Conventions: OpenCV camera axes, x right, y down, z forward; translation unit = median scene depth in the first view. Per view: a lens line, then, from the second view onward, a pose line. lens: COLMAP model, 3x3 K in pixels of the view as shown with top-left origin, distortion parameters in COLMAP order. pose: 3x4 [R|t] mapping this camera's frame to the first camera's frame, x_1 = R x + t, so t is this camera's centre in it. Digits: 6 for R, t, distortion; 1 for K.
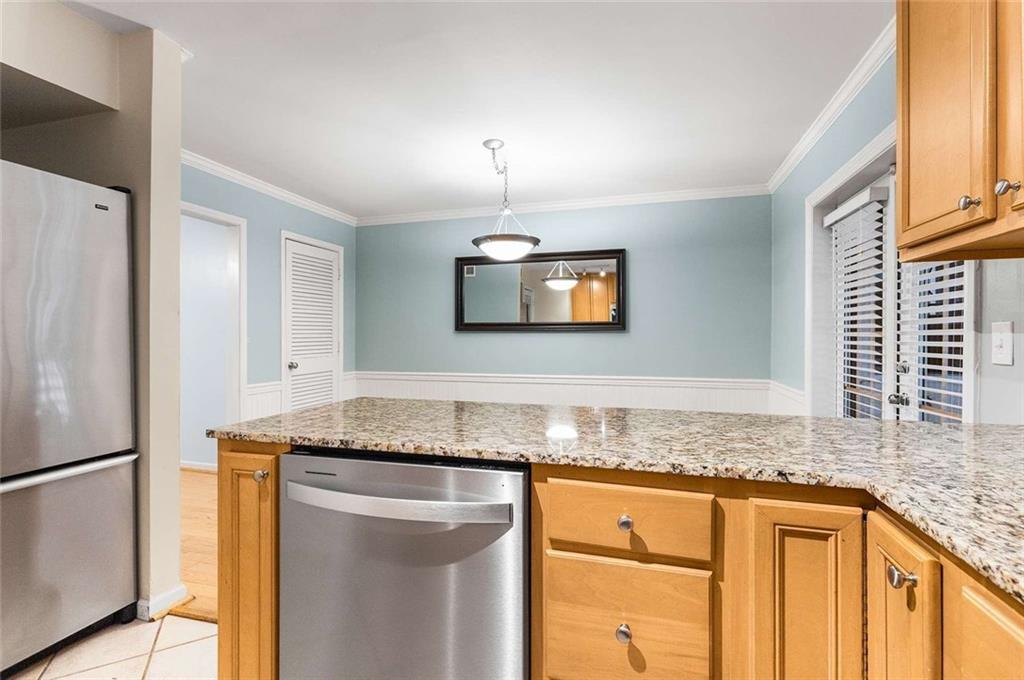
lens RADIAL K [[462.6, 0, 509.7], [0, 462.6, 336.2], [0, 0, 1]] dist [0.004957, -0.002958]
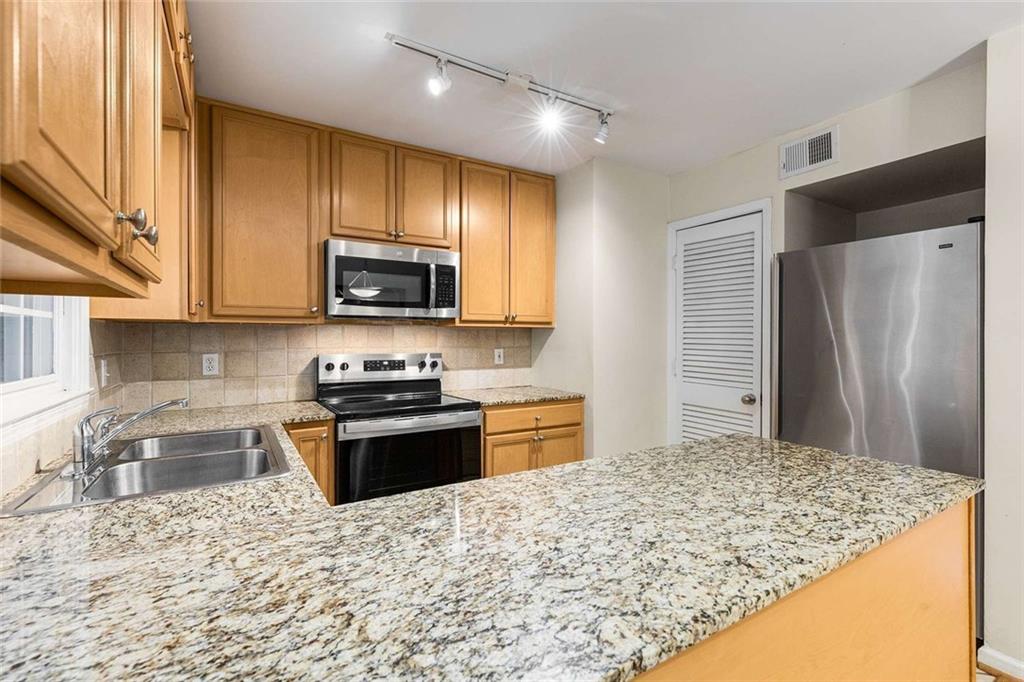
lens RADIAL K [[462.6, 0, 515.9], [0, 462.6, 339.2], [0, 0, 1]] dist [0.004957, -0.002958]
pose [[-0.664673, 0.007072, -0.747101, 0.568466], [0.001721, 0.999967, 0.007934, -0.067528], [0.747133, 0.003988, -0.664663, 0.921097]]
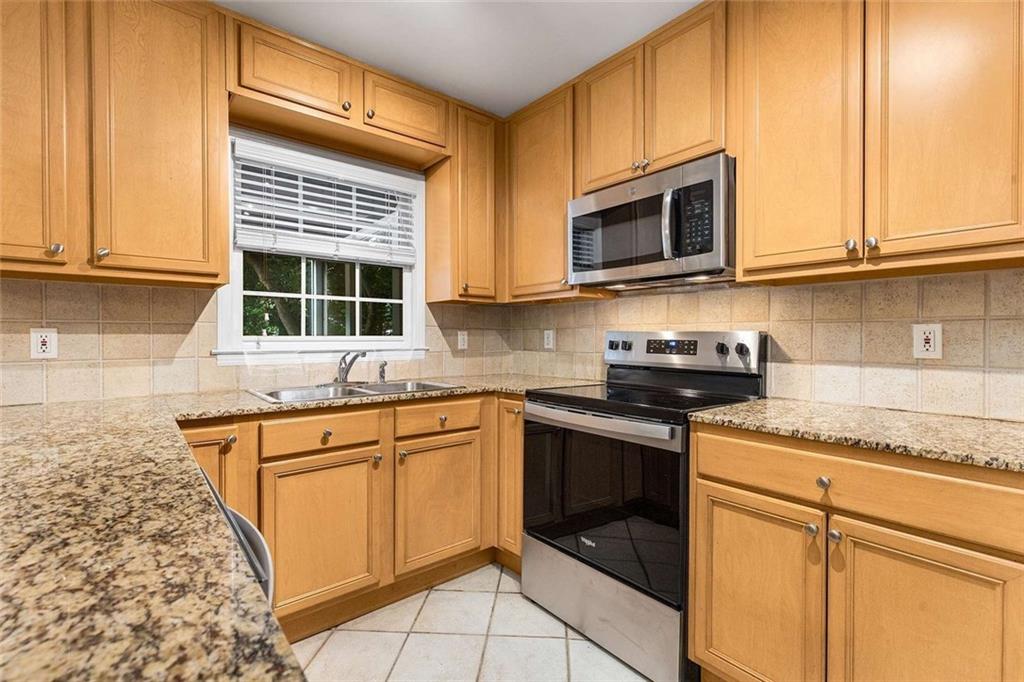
lens RADIAL K [[462.6, 0, 519.4], [0, 462.6, 342.4], [0, 0, 1]] dist [0.004957, -0.002958]
pose [[-0.829413, -0.003467, 0.558624, -0.571986], [0.003043, 0.999938, 0.010724, 0.003977], [-0.558627, 0.010594, -0.829351, 0.724835]]
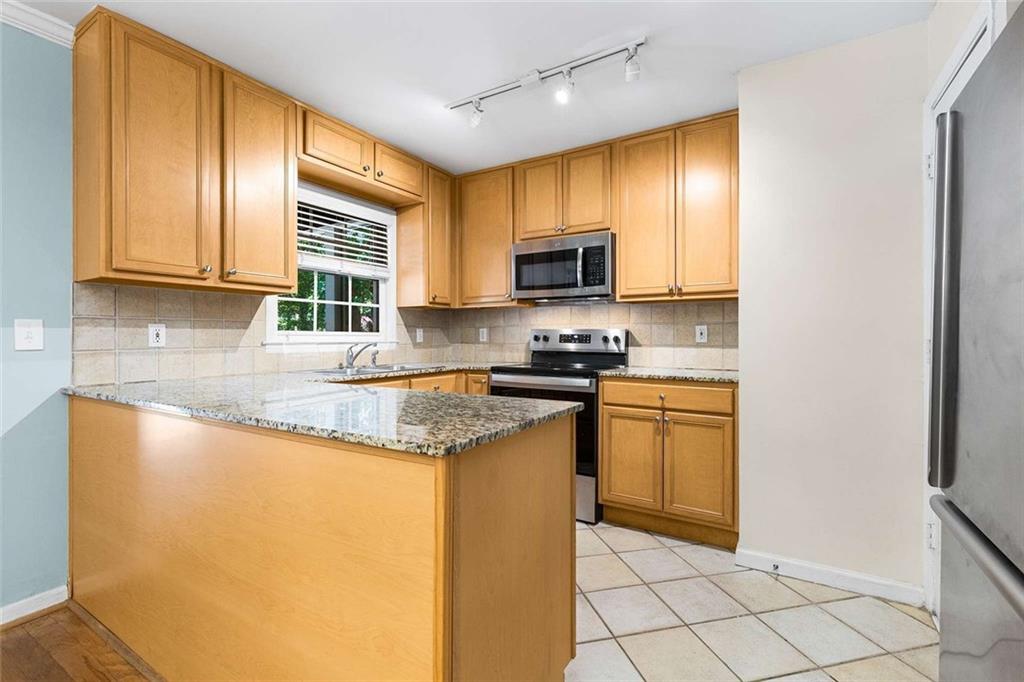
lens RADIAL K [[462.6, 0, 520.9], [0, 462.6, 341.3], [0, 0, 1]] dist [0.004957, -0.002958]
pose [[-0.966210, 0.001412, 0.257752, -0.516093], [0.003999, 0.999947, 0.009514, 0.019655], [-0.257725, 0.010223, -0.966164, 1.388061]]
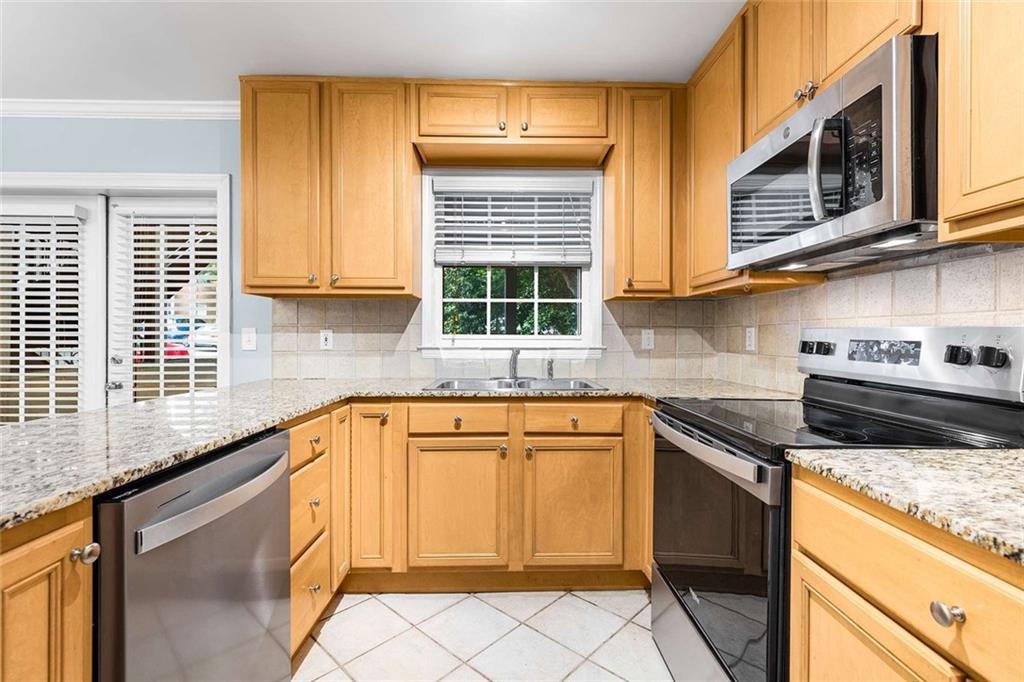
lens RADIAL K [[462.6, 0, 511.8], [0, 462.6, 339.7], [0, 0, 1]] dist [0.004957, -0.002958]
pose [[-0.295344, -0.005100, 0.955377, -0.776378], [0.000257, 0.999985, 0.005418, 0.005762], [-0.955391, 0.001846, -0.295338, 0.382091]]
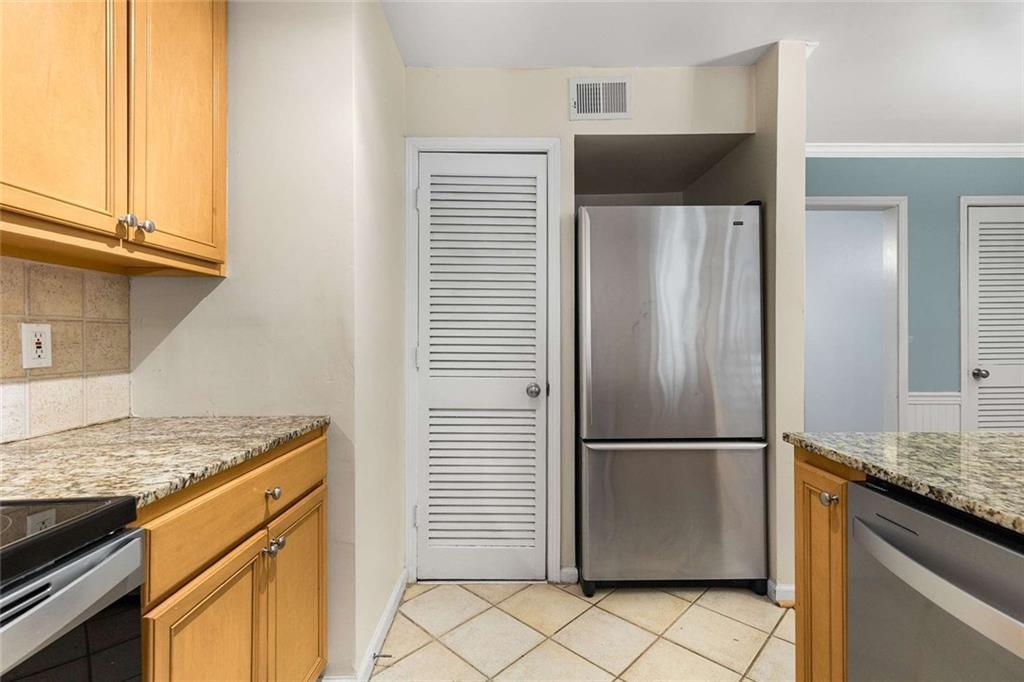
lens RADIAL K [[462.6, 0, 518.6], [0, 462.6, 336.5], [0, 0, 1]] dist [0.004957, -0.002958]
pose [[0.291937, 0.000492, -0.956437, 0.062227], [0.002470, 0.999996, 0.001268, 0.001305], [0.956434, -0.002733, 0.291935, 0.130350]]
